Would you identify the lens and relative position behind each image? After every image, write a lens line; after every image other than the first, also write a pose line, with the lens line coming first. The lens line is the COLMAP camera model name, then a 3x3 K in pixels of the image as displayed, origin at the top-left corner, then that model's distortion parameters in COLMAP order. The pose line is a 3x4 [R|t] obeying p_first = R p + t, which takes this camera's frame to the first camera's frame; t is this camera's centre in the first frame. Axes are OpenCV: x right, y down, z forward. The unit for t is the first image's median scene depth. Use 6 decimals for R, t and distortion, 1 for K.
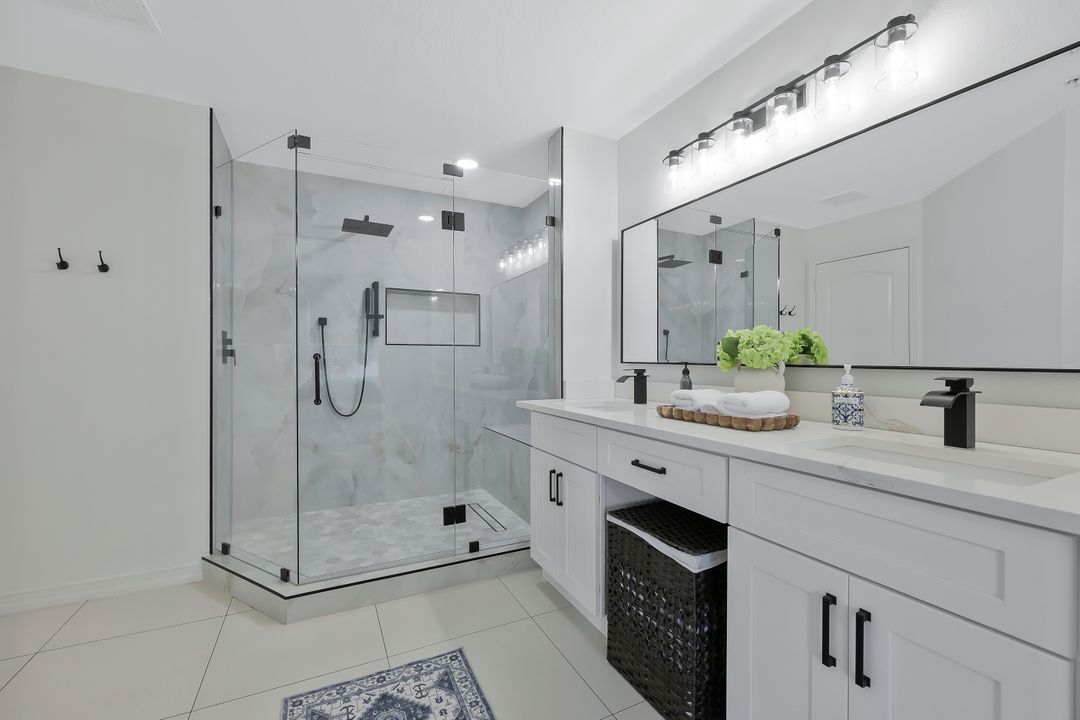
lens RADIAL K [[448.2, 0, 537.3], [0, 448.2, 360.2], [0, 0, 1]] dist [-0.000959, 0.000144]
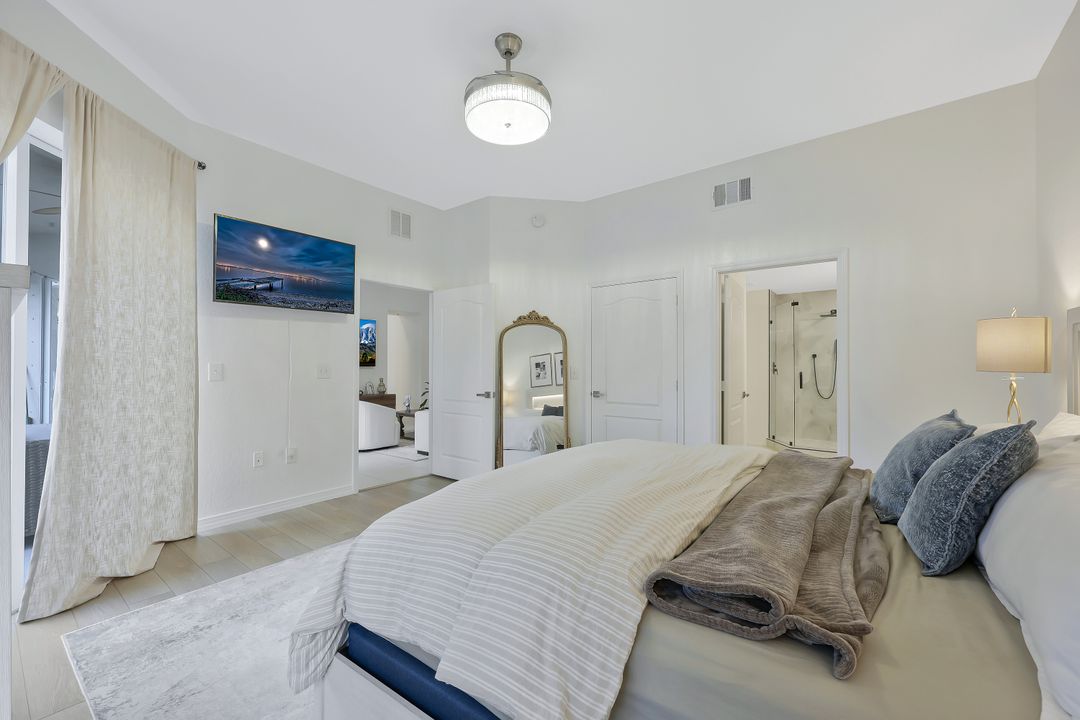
lens RADIAL K [[448.2, 0, 537.3], [0, 448.2, 360.2], [0, 0, 1]] dist [-0.000959, 0.000144]
pose [[0.442792, -0.007387, -0.896594, 1.203257], [-0.003526, 0.999944, -0.009980, -0.046451], [0.896618, 0.007581, 0.442741, -1.624567]]
